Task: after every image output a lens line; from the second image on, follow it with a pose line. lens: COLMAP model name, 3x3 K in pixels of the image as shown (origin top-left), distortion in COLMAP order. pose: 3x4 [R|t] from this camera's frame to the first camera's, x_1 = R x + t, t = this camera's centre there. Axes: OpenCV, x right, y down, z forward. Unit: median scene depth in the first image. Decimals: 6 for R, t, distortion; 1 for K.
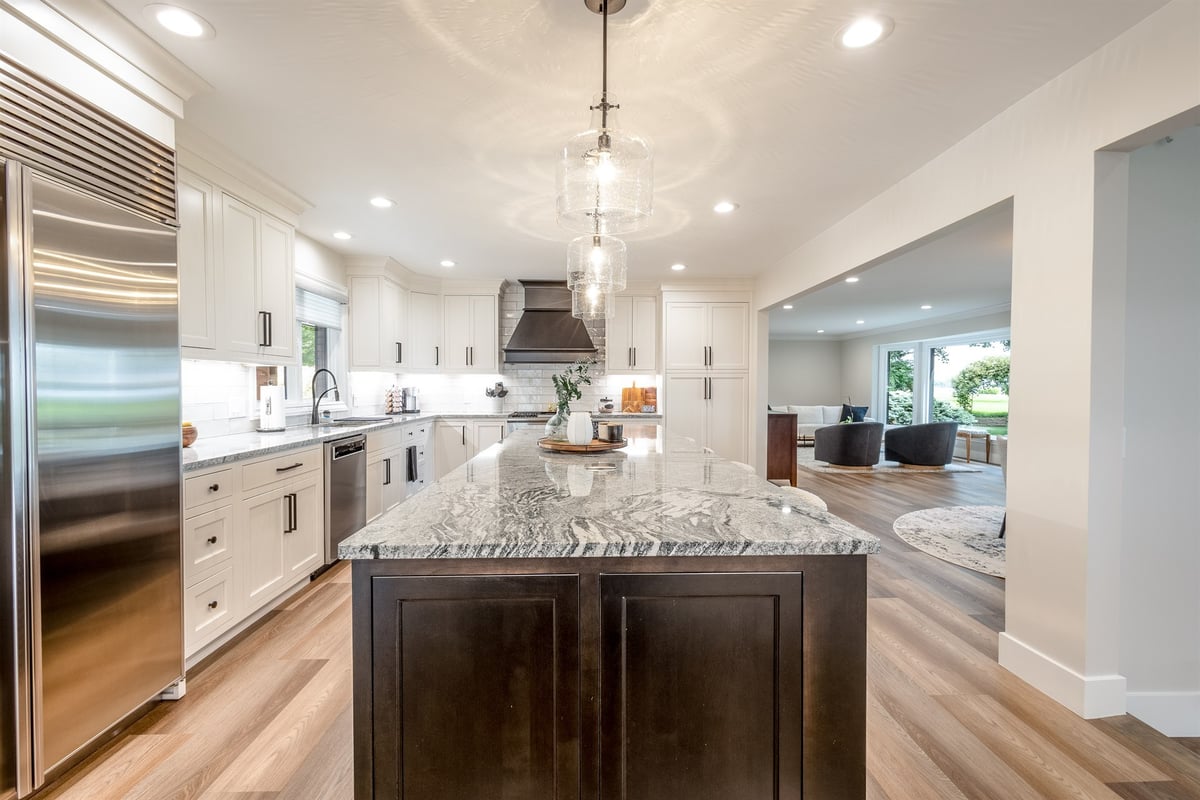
lens RADIAL K [[558.8, 0, 600.7], [0, 558.8, 395.2], [0, 0, 1]] dist [0.009799, -0.000805]
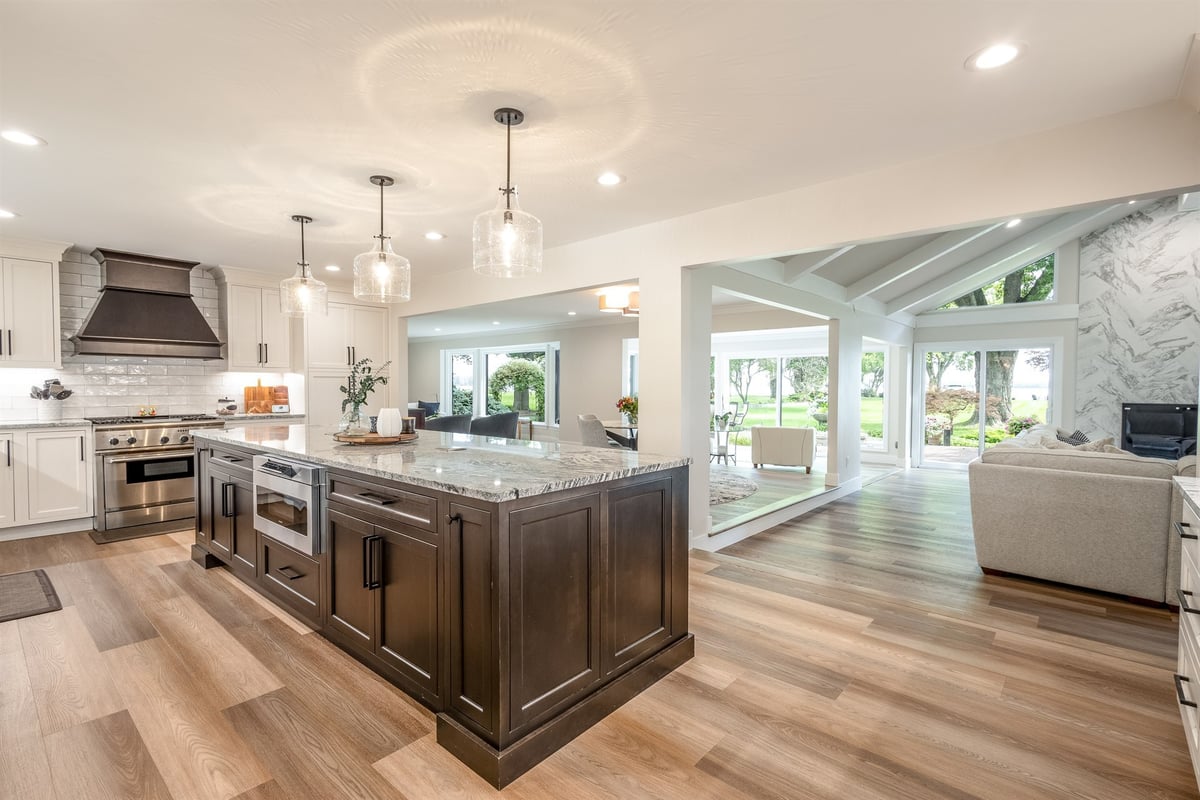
lens RADIAL K [[558.8, 0, 590.1], [0, 558.8, 393.1], [0, 0, 1]] dist [0.009799, -0.000805]
pose [[0.688561, -0.009905, 0.725110, -0.247187], [0.010279, 0.999940, 0.003898, -0.000401], [-0.725105, 0.004769, 0.688622, -0.037305]]
